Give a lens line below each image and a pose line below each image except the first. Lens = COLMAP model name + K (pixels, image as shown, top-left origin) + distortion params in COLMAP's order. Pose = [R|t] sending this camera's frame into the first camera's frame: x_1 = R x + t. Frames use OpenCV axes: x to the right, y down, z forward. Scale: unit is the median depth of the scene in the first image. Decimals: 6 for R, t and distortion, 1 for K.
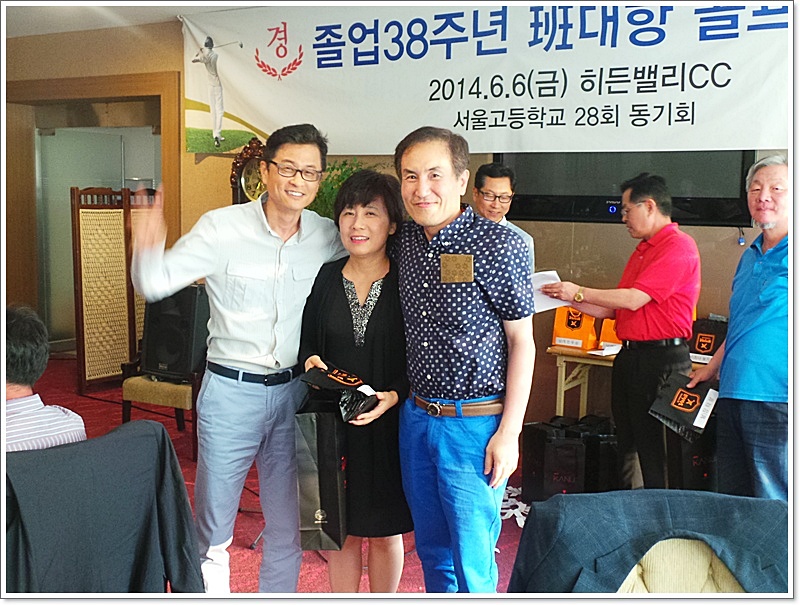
lens RADIAL K [[940.0, 0, 400.2], [0, 940.0, 314.7], [0, 0, 1]] dist [-0.008019, 0.000000]
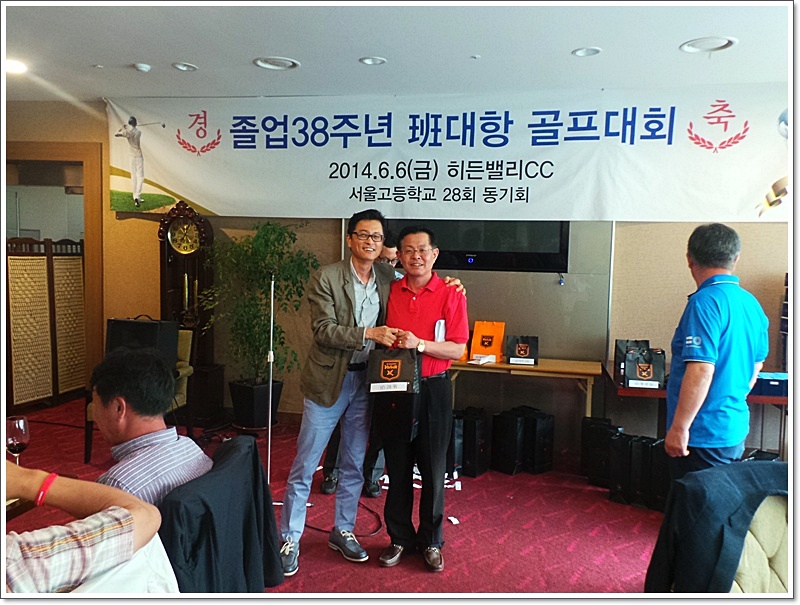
lens RADIAL K [[677.9, 0, 397.8], [0, 677.9, 306.8], [0, 0, 1]] dist [0.044653, 0.014080]
pose [[0.946734, -0.016967, 0.321569, -0.205618], [0.029466, 0.998986, -0.034040, -0.009840], [-0.320665, 0.041702, 0.946274, 0.065917]]
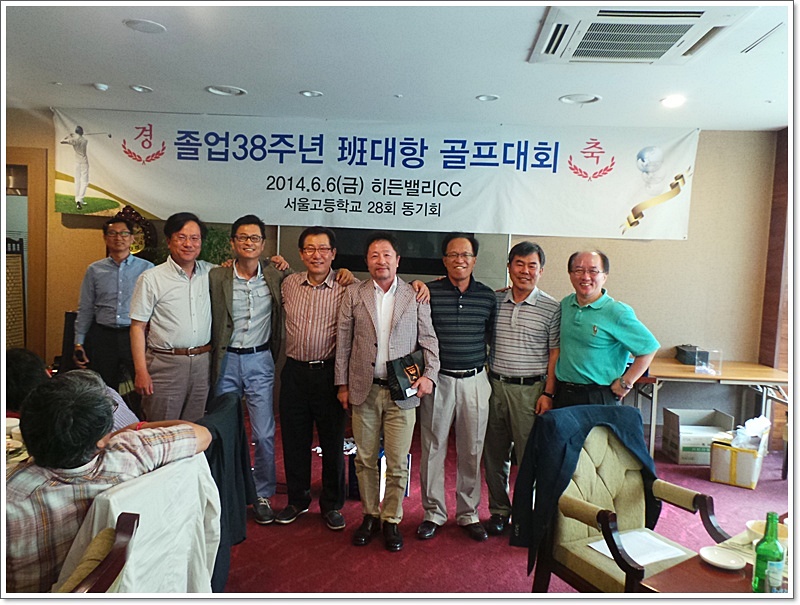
lens RADIAL K [[677.9, 0, 396.9], [0, 677.9, 307.6], [0, 0, 1]] dist [0.044653, 0.014080]
pose [[0.896820, -0.006302, 0.442351, -0.285205], [0.023847, 0.999133, -0.034114, 0.003954], [-0.441752, 0.041142, 0.896193, -0.065802]]
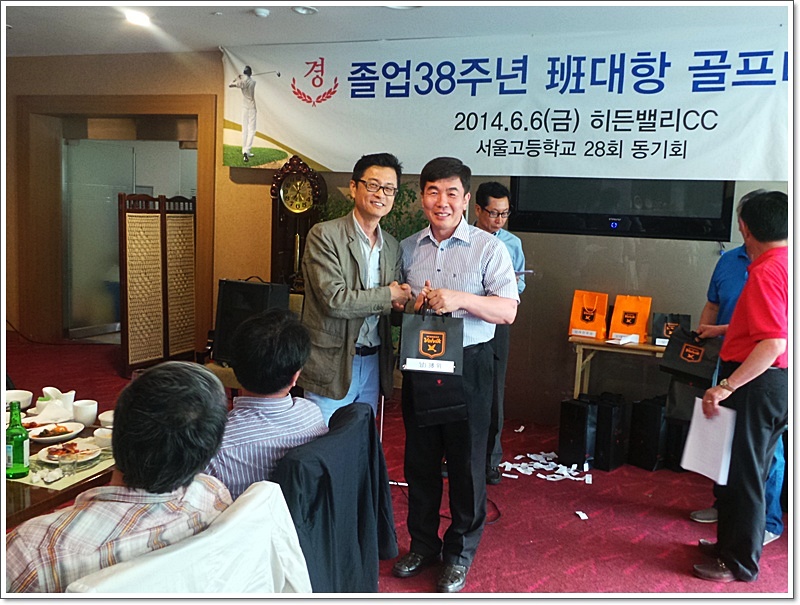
lens RADIAL K [[769.8, 0, 399.8], [0, 769.8, 306.9], [0, 0, 1]] dist [-0.014354, 0.000000]
pose [[0.986344, 0.004780, 0.164628, -0.213105], [-0.005299, 0.999982, 0.002716, -0.005454], [-0.164612, -0.003551, 0.986352, 0.048851]]
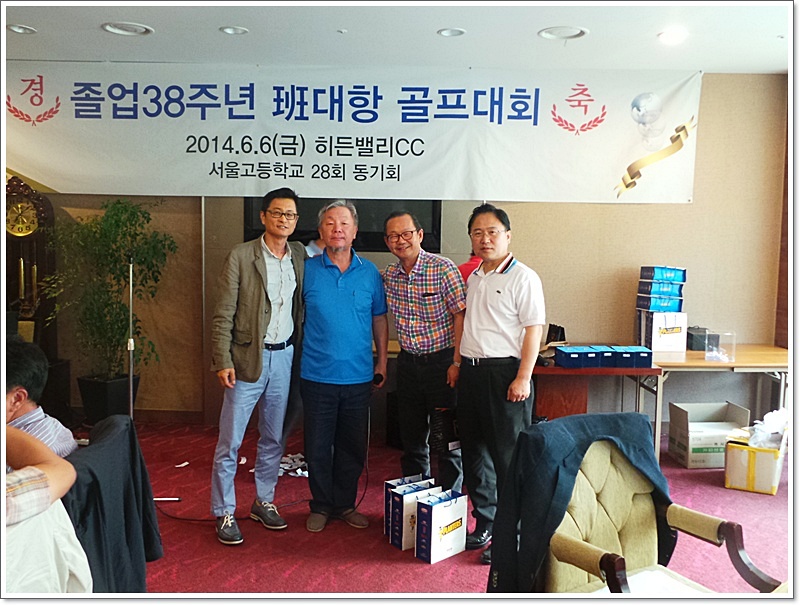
lens RADIAL K [[769.8, 0, 400.9], [0, 769.8, 309.5], [0, 0, 1]] dist [-0.014354, 0.000000]
pose [[0.873207, -0.043360, 0.485416, -0.237148], [0.053559, 0.998539, -0.007151, -0.000767], [-0.484397, 0.032243, 0.874254, -0.006727]]
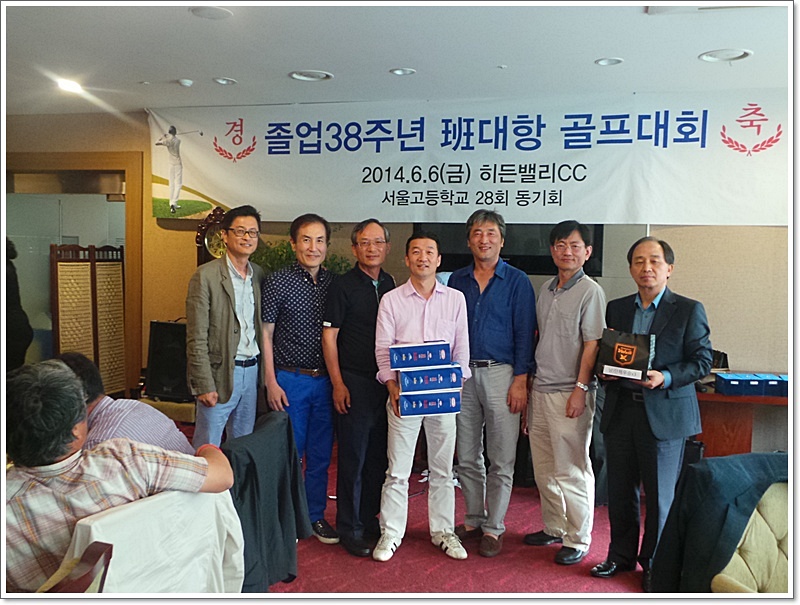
lens RADIAL K [[769.8, 0, 394.4], [0, 769.8, 308.6], [0, 0, 1]] dist [-0.014354, 0.000000]
pose [[0.966898, -0.012076, 0.254876, -0.222465], [0.025134, 0.998529, -0.048040, 0.005789], [-0.253921, 0.052856, 0.965780, -0.066160]]
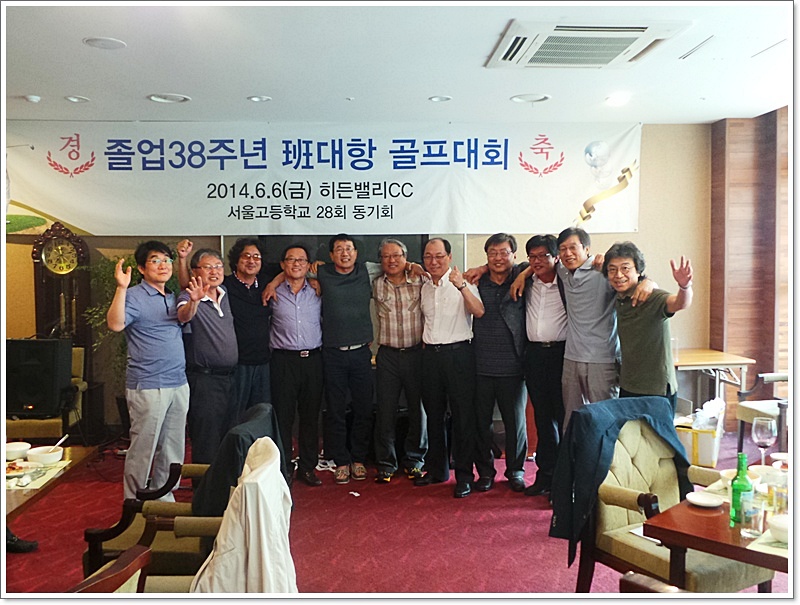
lens RADIAL K [[769.8, 0, 398.6], [0, 769.8, 306.6], [0, 0, 1]] dist [-0.014354, 0.000000]
pose [[0.839650, -0.048478, 0.540961, -0.389377], [0.084894, 0.995481, -0.042559, 0.009685], [-0.536453, 0.081659, 0.839970, -0.123543]]
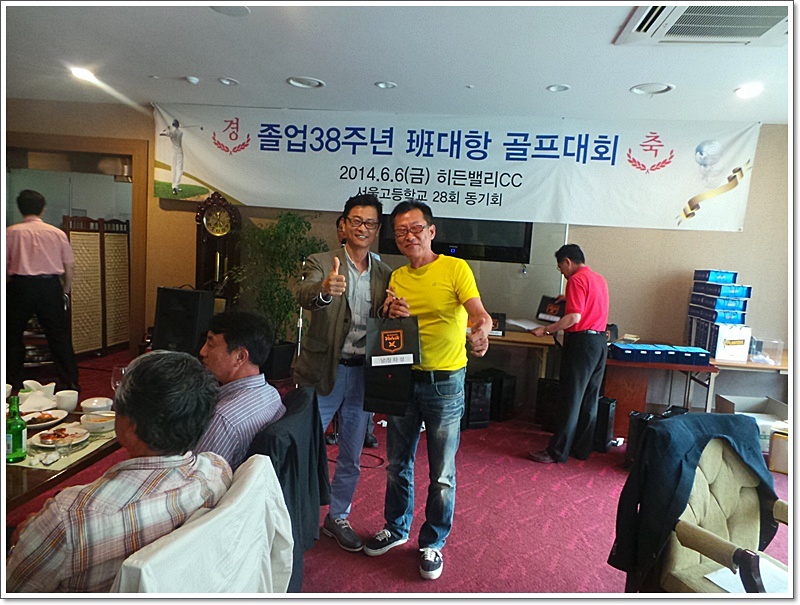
lens RADIAL K [[551.6, 0, 400.8], [0, 551.6, 304.2], [0, 0, 1]] dist [0.026664, -0.014557]
pose [[0.924477, 0.003006, 0.381226, -0.255279], [-0.003240, 0.999995, -0.000027, -0.010233], [-0.381224, -0.001210, 0.924482, 0.074921]]
